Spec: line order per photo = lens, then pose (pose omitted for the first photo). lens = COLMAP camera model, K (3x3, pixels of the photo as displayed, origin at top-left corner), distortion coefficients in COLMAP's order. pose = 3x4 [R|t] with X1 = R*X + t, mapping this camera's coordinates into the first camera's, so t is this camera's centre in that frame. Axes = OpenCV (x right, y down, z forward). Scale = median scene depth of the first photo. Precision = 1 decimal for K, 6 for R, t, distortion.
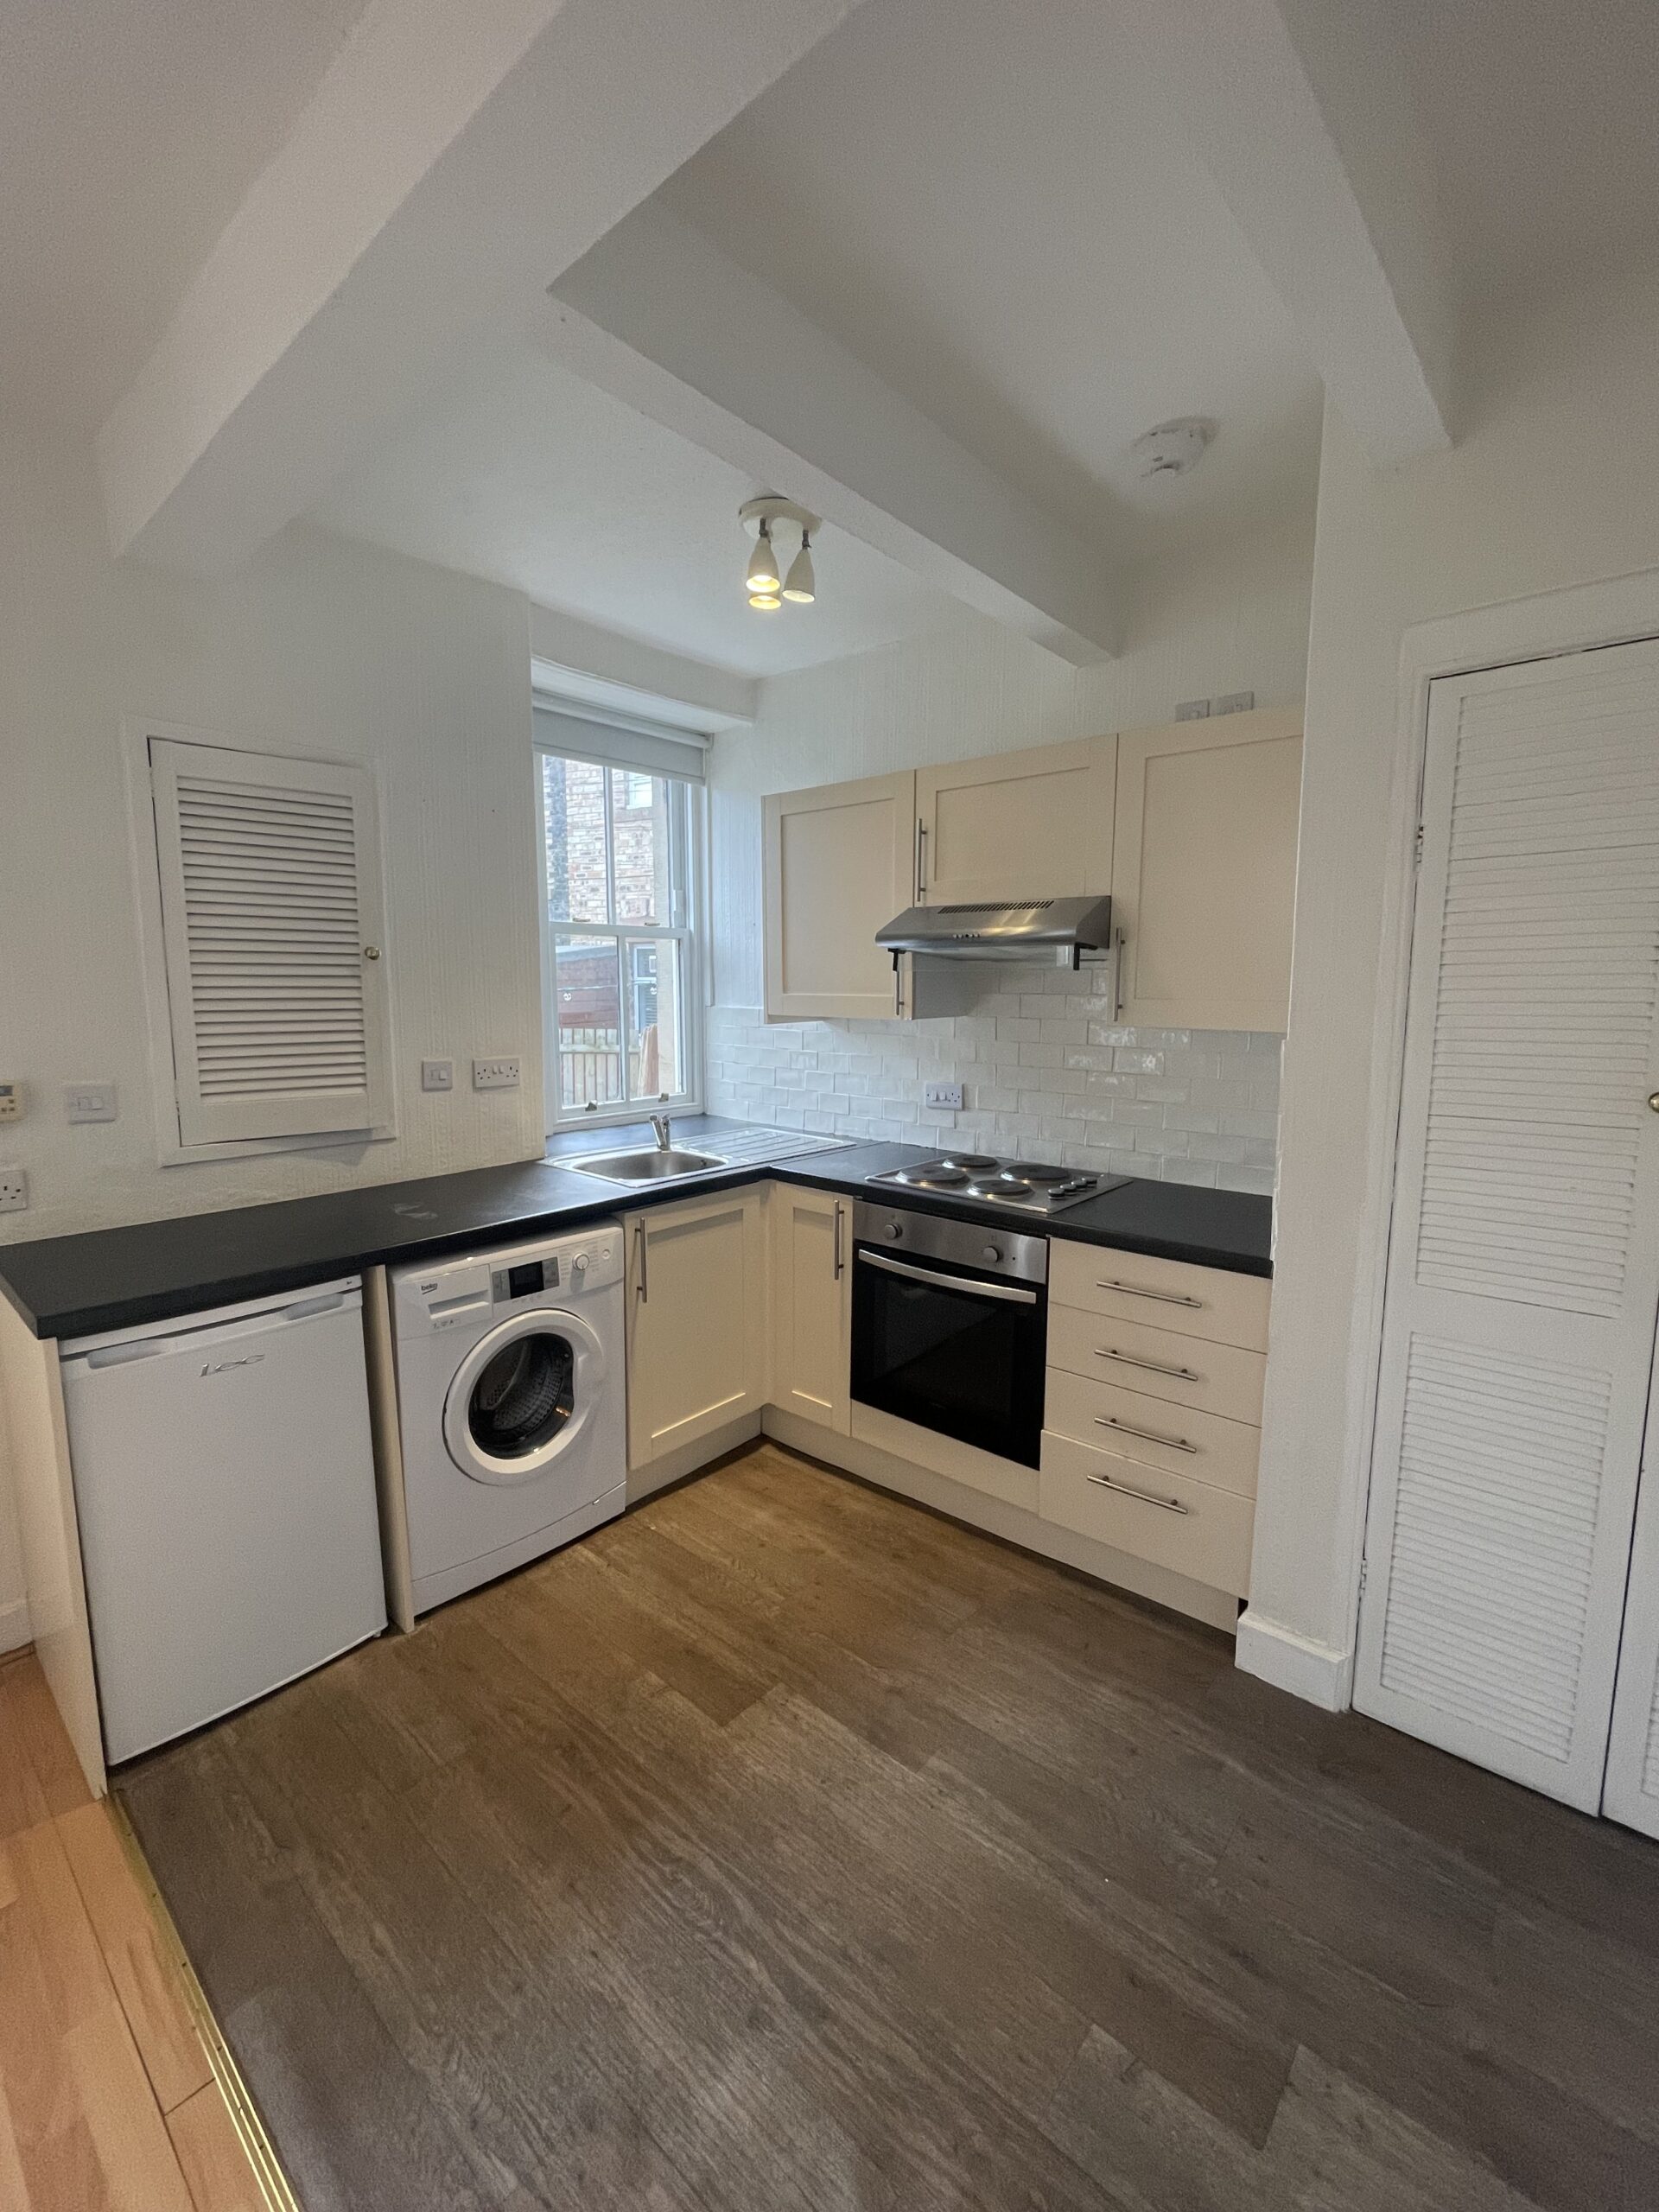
lens RADIAL K [[929.5, 0, 821.7], [0, 929.5, 1100.7], [0, 0, 1]] dist [-0.000118, -0.000019]
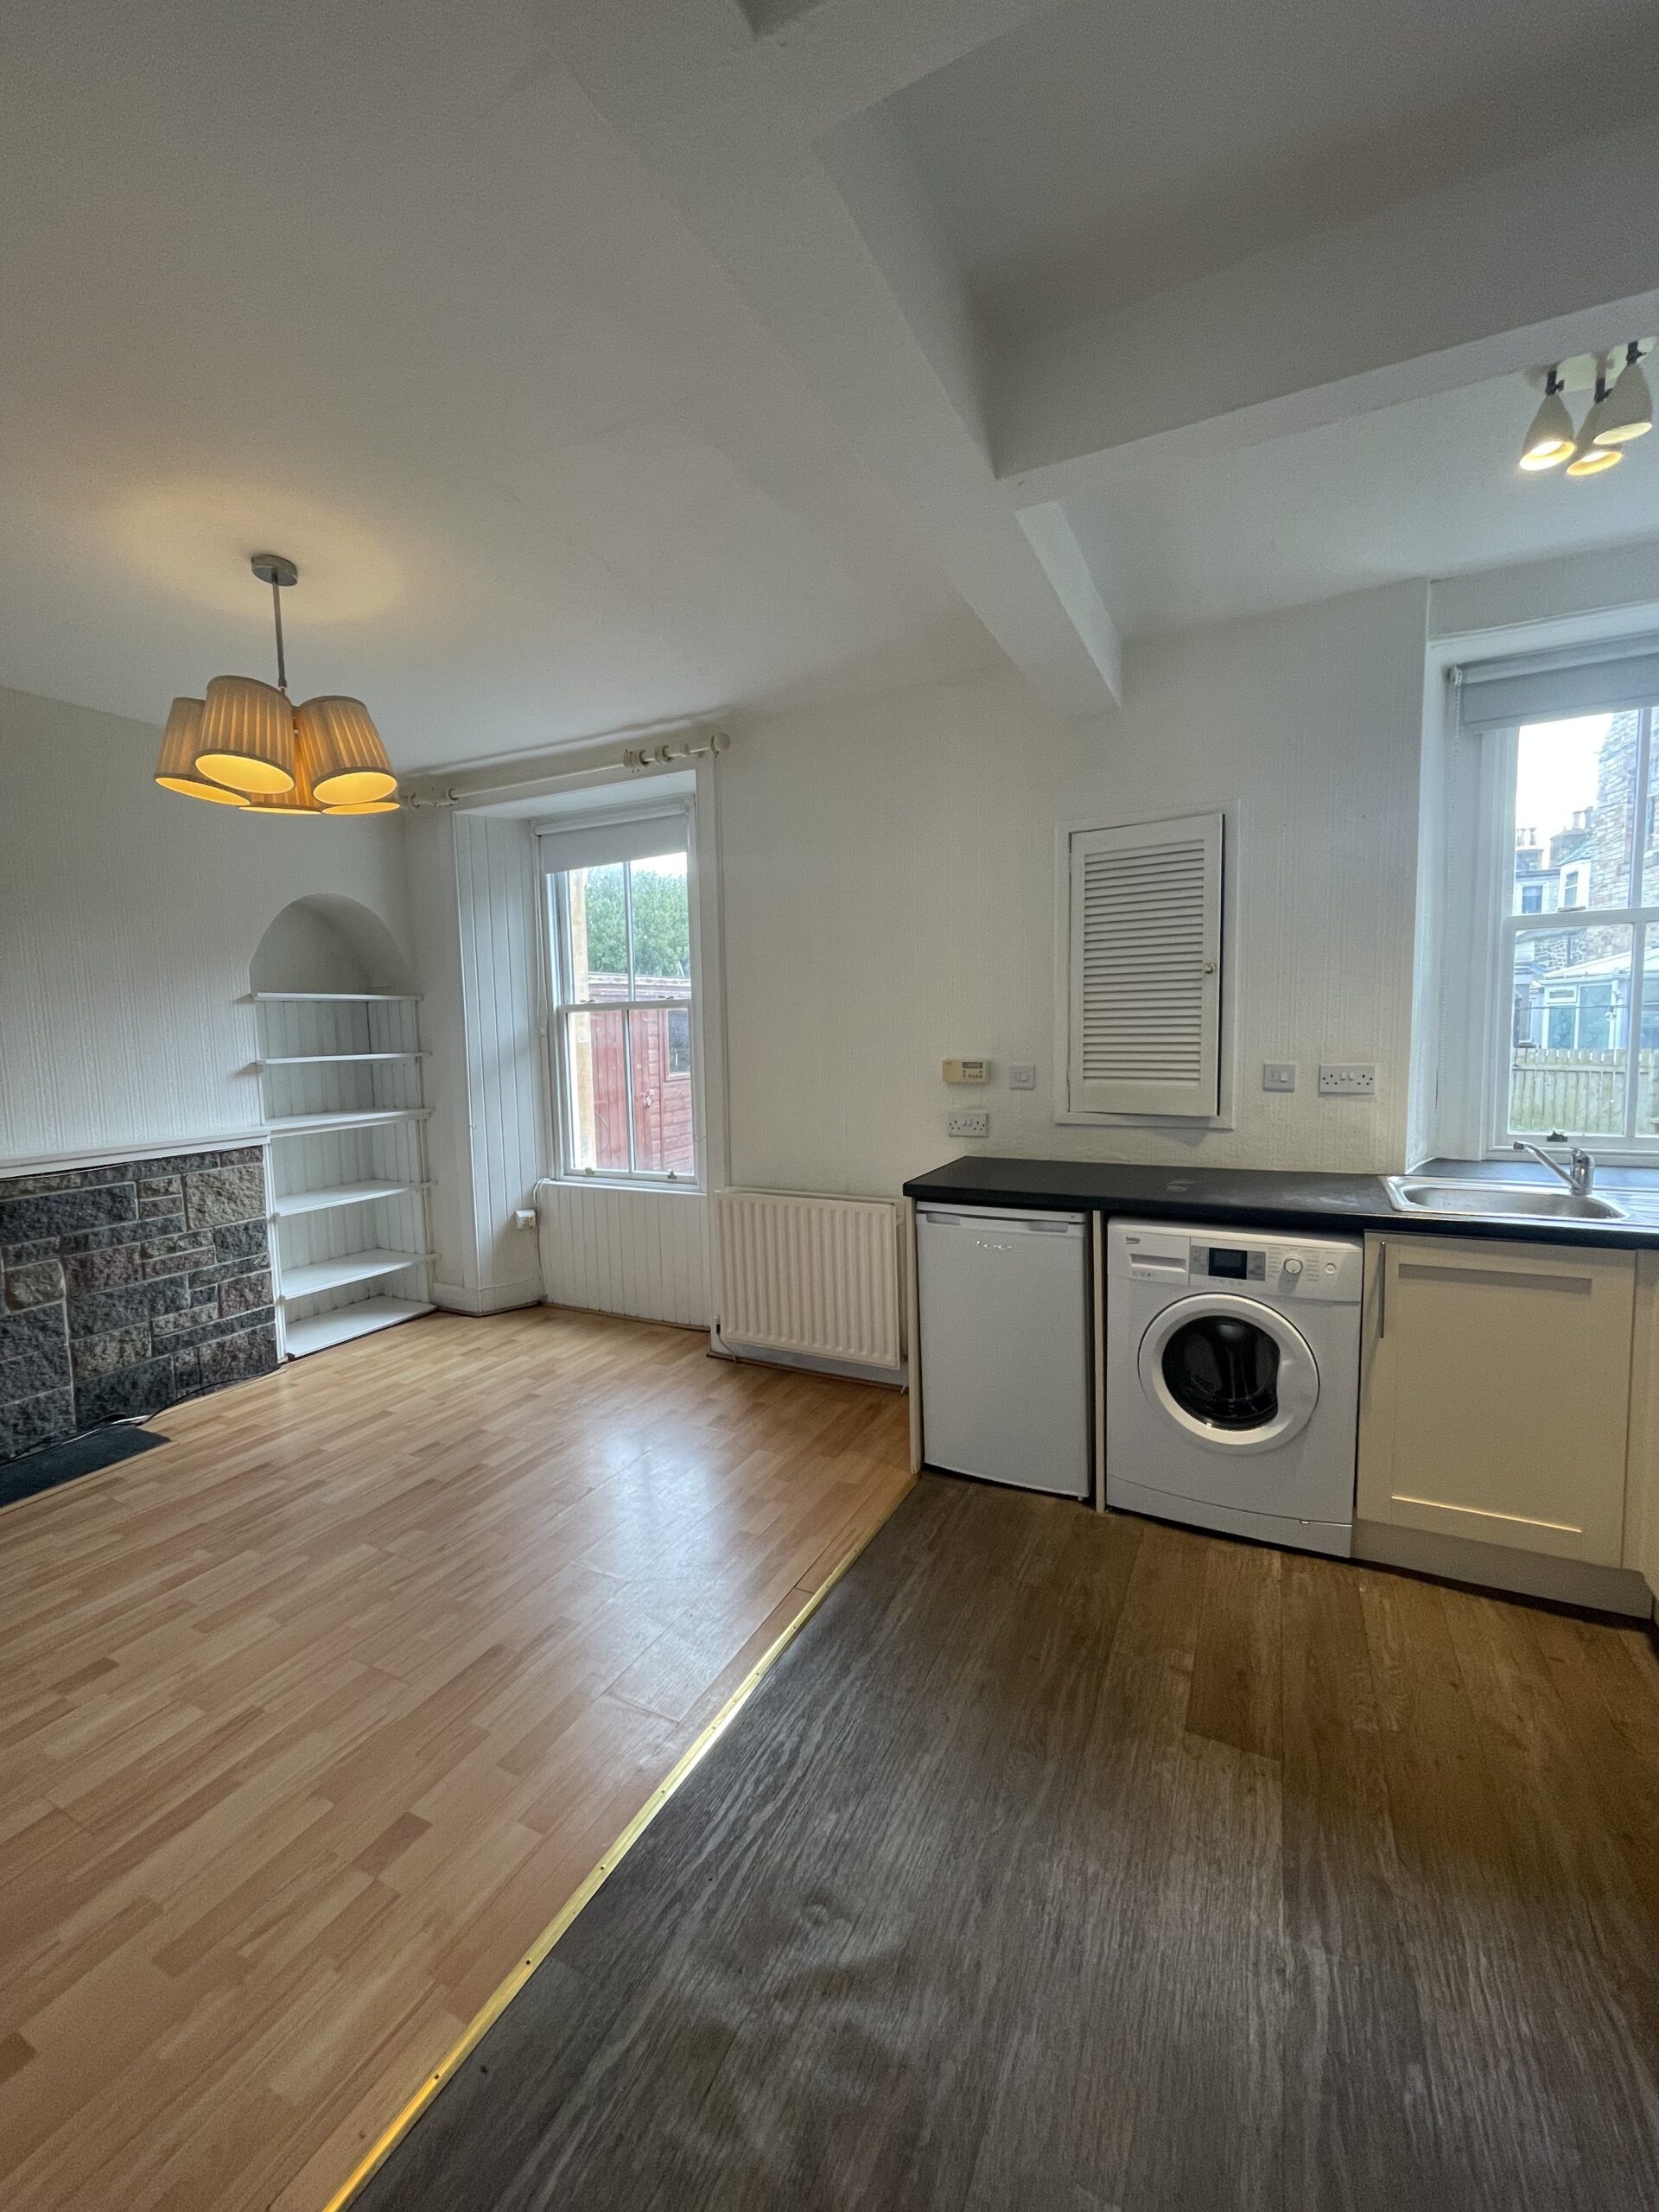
lens RADIAL K [[895.3, 0, 822.3], [0, 895.3, 1100.2], [0, 0, 1]] dist [-0.000473, 0.000596]
pose [[0.246762, 0.071663, -0.966423, 0.573109], [-0.101474, 0.993690, 0.047775, 0.004265], [0.963749, 0.086278, 0.252477, 0.286791]]
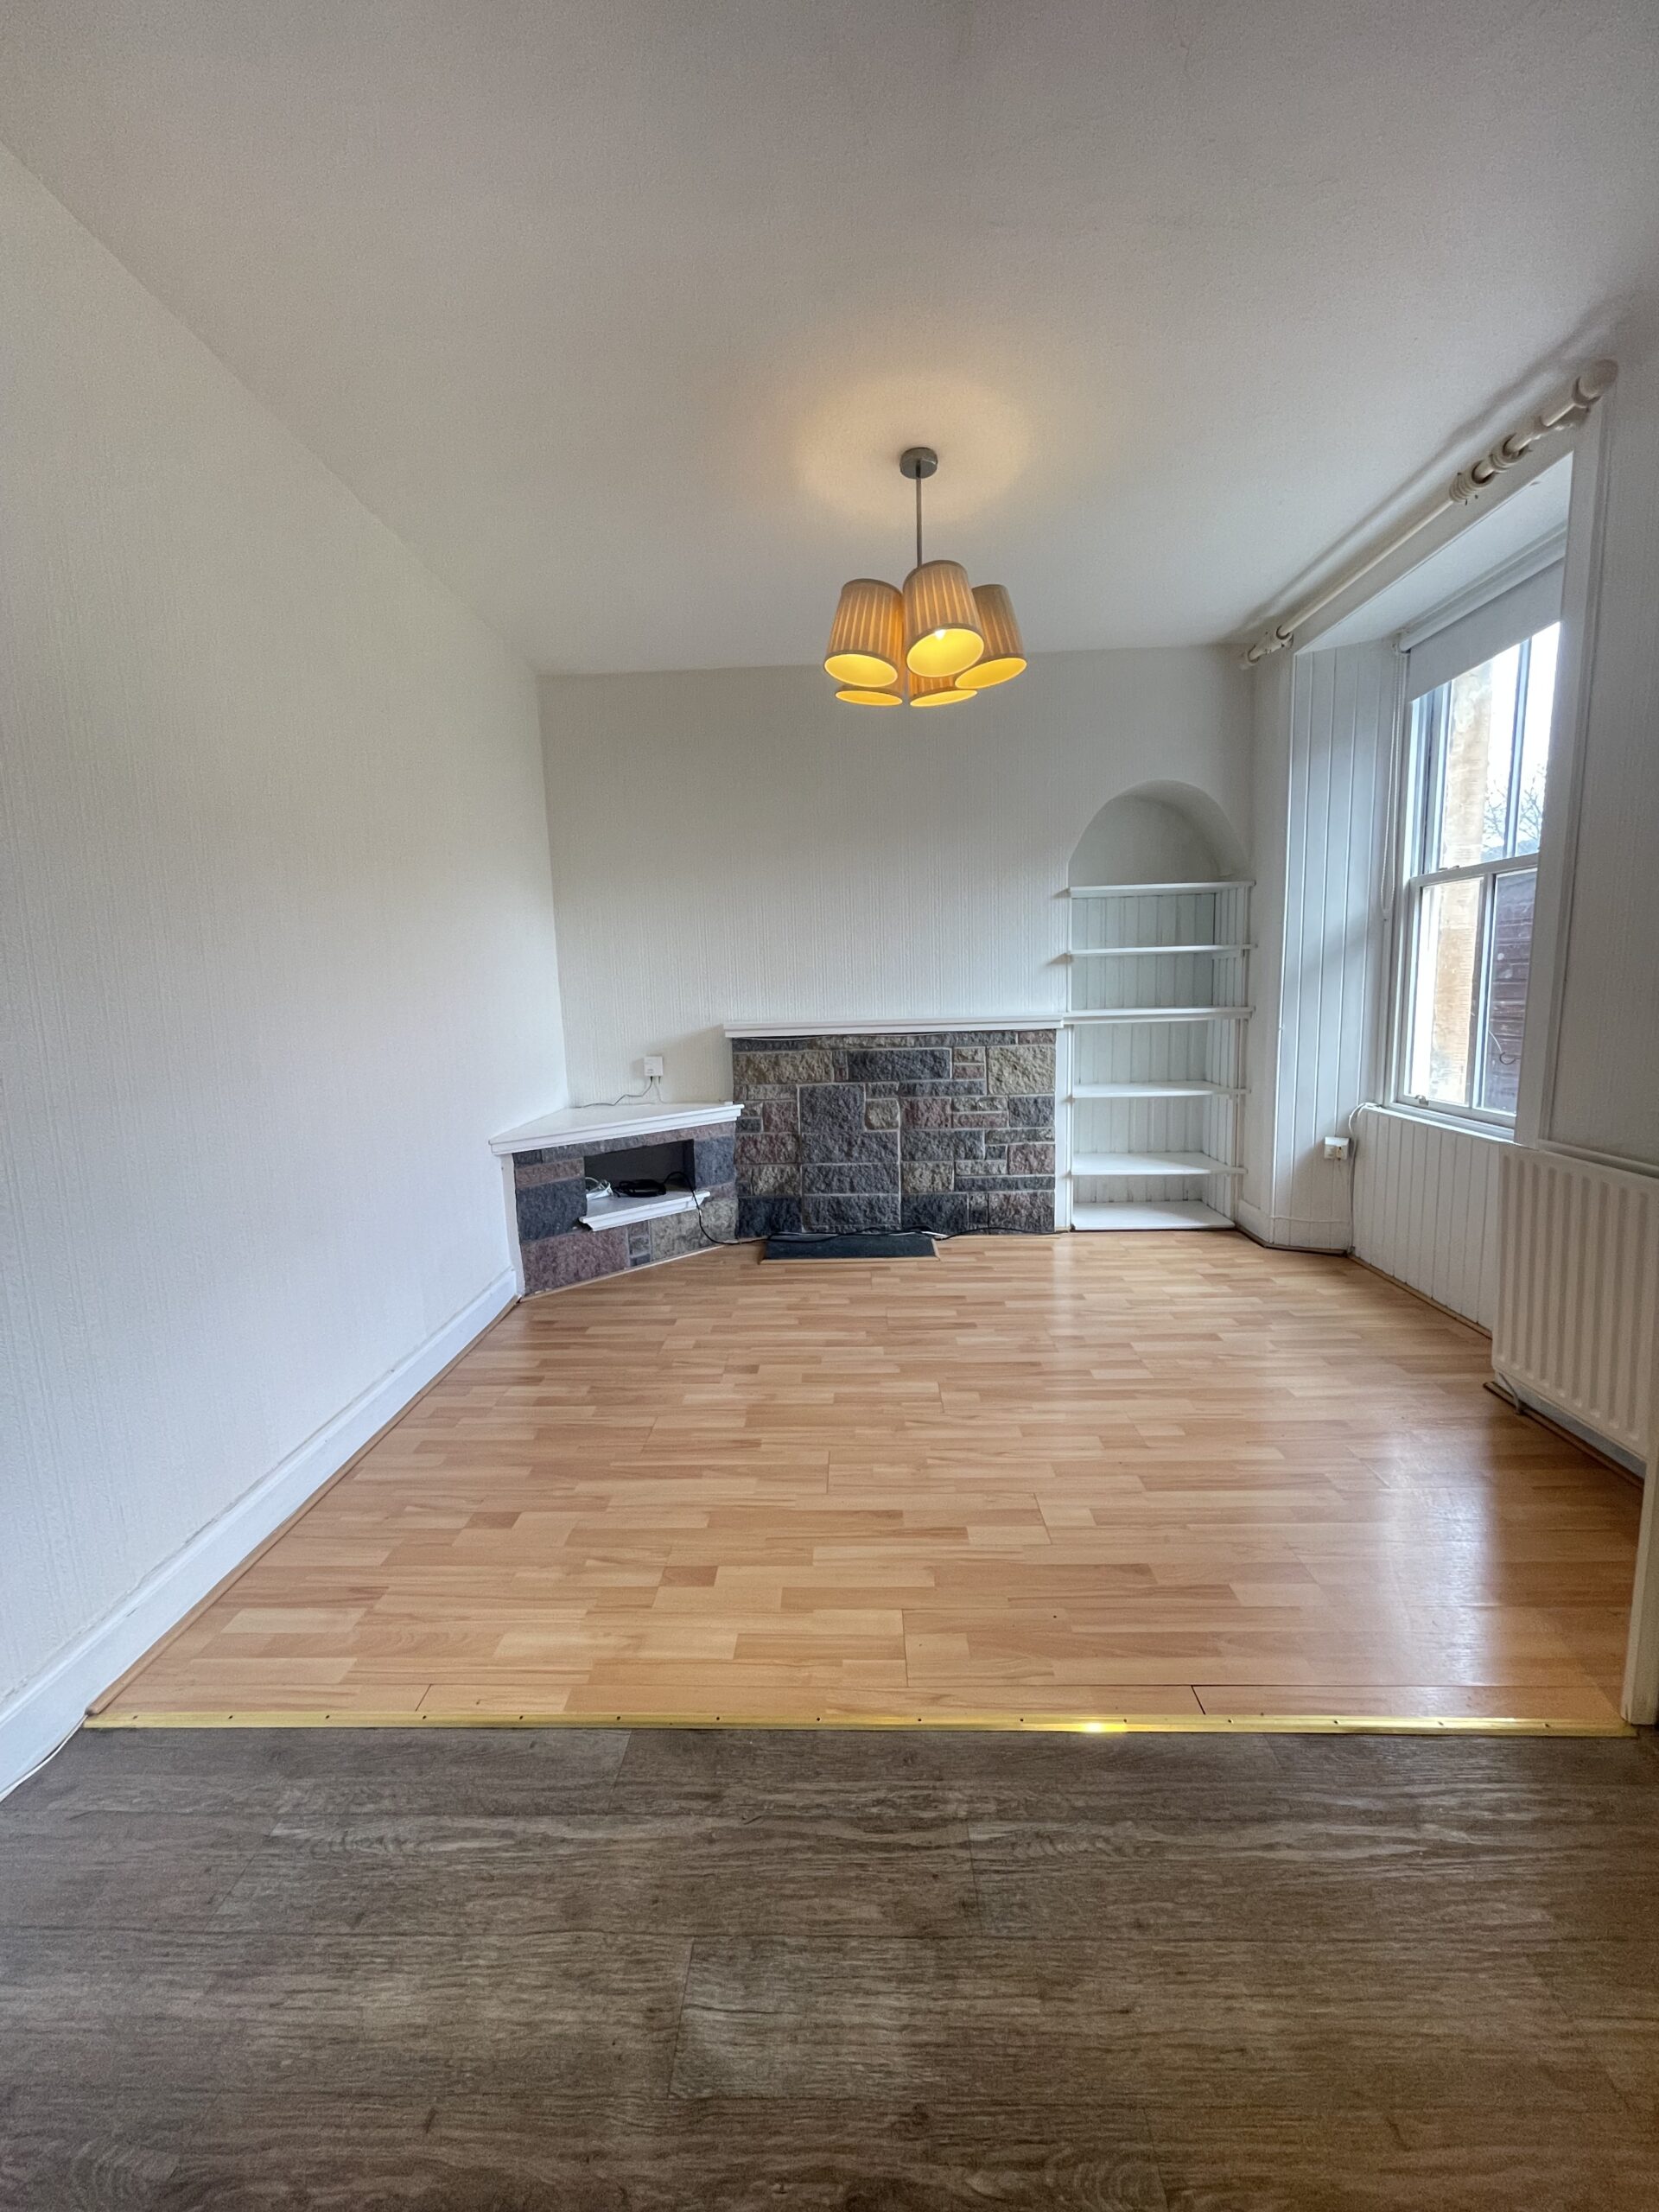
lens RADIAL K [[891.5, 0, 821.0], [0, 891.5, 1100.1], [0, 0, 1]] dist [-0.000517, -0.000339]
pose [[-0.776265, 0.100913, -0.622278, 0.214786], [-0.056201, 0.972096, 0.227750, 0.028259], [0.627897, 0.211766, -0.748933, 0.811832]]
